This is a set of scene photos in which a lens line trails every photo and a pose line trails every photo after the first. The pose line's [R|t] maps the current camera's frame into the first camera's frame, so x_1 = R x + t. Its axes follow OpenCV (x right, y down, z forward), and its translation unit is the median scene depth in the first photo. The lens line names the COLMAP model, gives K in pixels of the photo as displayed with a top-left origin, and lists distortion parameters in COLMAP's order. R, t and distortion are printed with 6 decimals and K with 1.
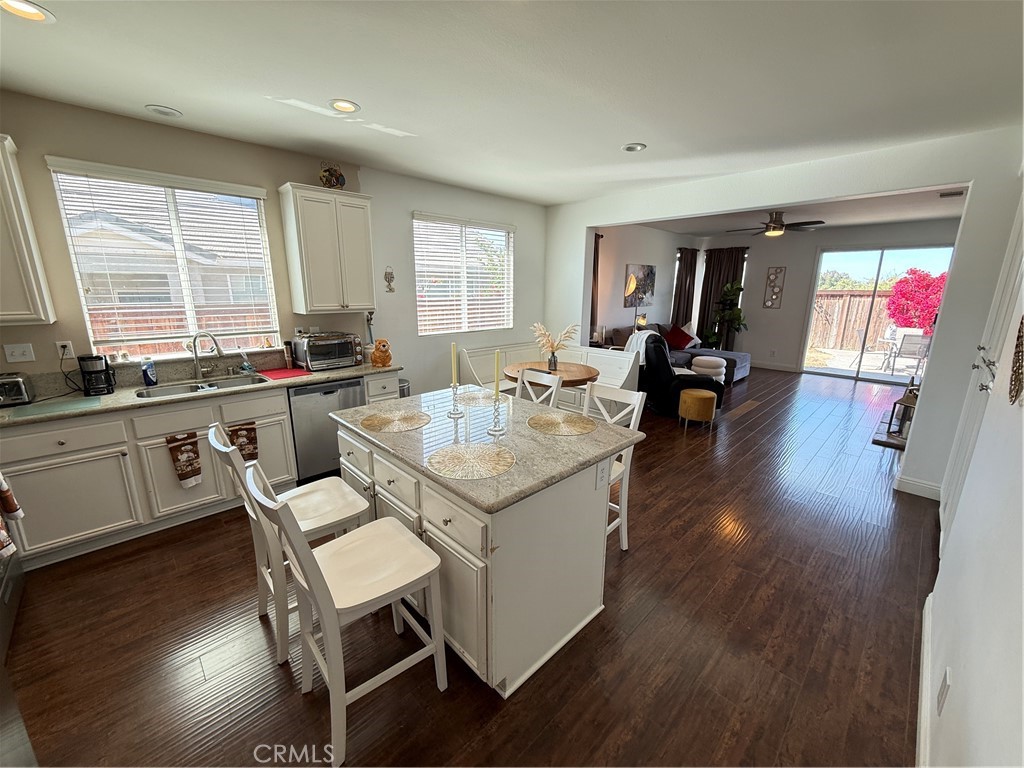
lens RADIAL K [[408.5, 0, 520.7], [0, 408.5, 380.1], [0, 0, 1]] dist [-0.010312, 0.000460]
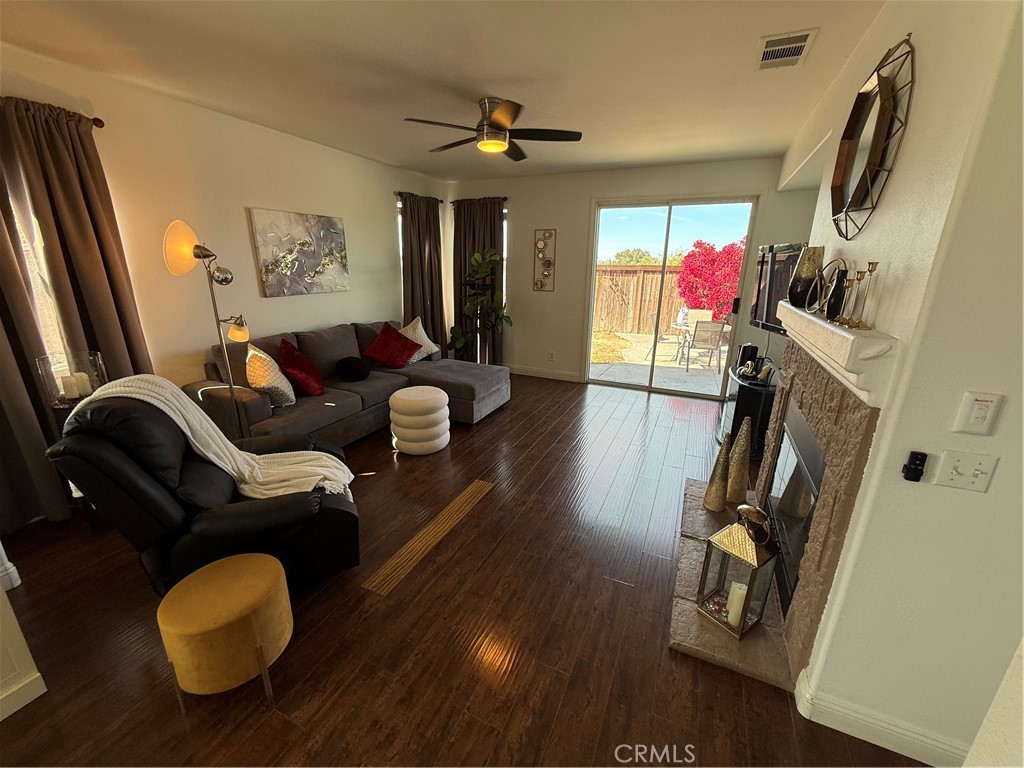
lens RADIAL K [[408.5, 0, 537.0], [0, 408.5, 384.3], [0, 0, 1]] dist [-0.010312, 0.000460]
pose [[0.918361, -0.104408, 0.381724, 0.315692], [0.078825, 0.993502, 0.082099, -0.074955], [-0.387815, -0.045307, 0.920623, 0.351947]]
